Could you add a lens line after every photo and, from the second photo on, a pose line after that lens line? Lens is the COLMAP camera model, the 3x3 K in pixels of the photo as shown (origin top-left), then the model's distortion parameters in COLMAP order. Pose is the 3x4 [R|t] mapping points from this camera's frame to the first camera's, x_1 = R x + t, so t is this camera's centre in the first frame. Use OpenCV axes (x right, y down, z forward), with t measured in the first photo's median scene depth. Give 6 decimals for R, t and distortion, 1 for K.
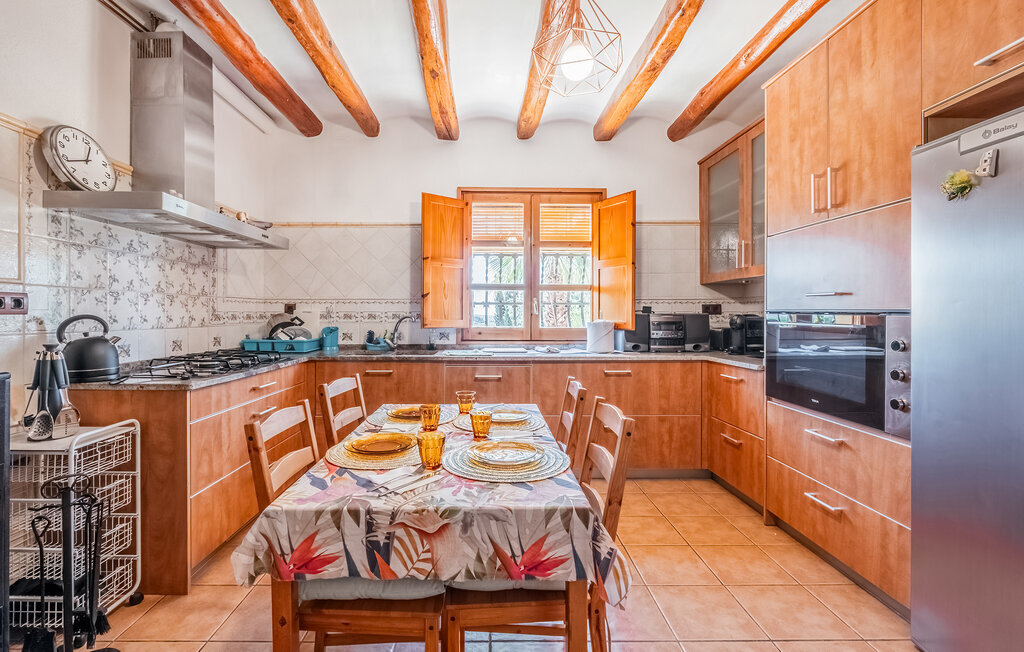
lens RADIAL K [[454.7, 0, 517.2], [0, 454.7, 320.3], [0, 0, 1]] dist [-0.000908, -0.000617]
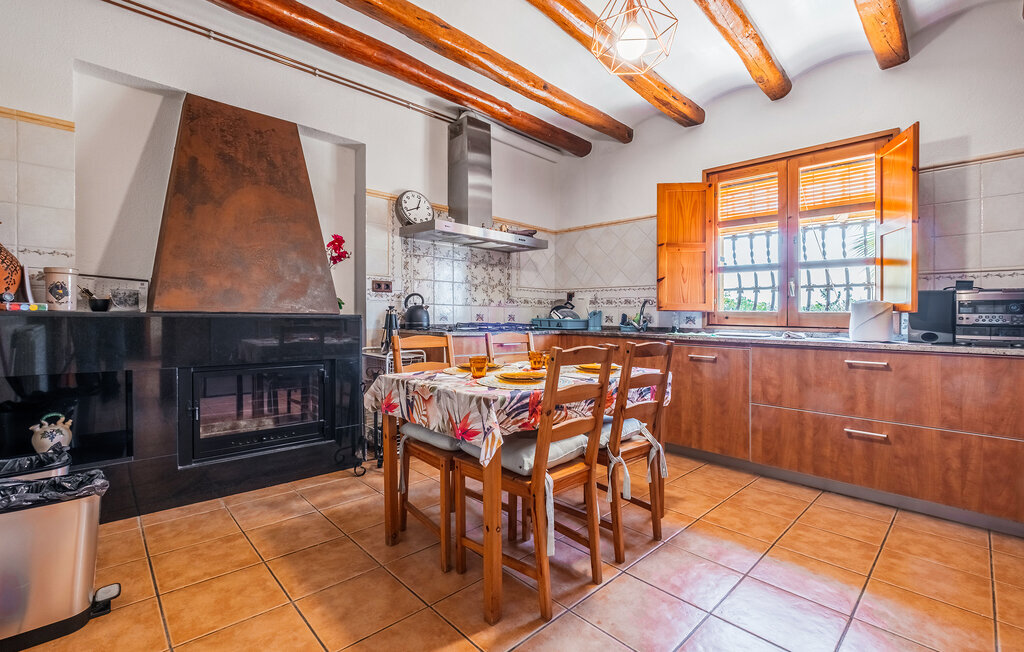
lens RADIAL K [[454.7, 0, 517.2], [0, 454.7, 320.3], [0, 0, 1]] dist [-0.000908, -0.000617]
pose [[0.690549, 0.013770, -0.723154, 0.364955], [-0.018297, 0.999831, 0.001566, 0.048543], [0.723054, 0.012151, 0.690685, 0.023304]]
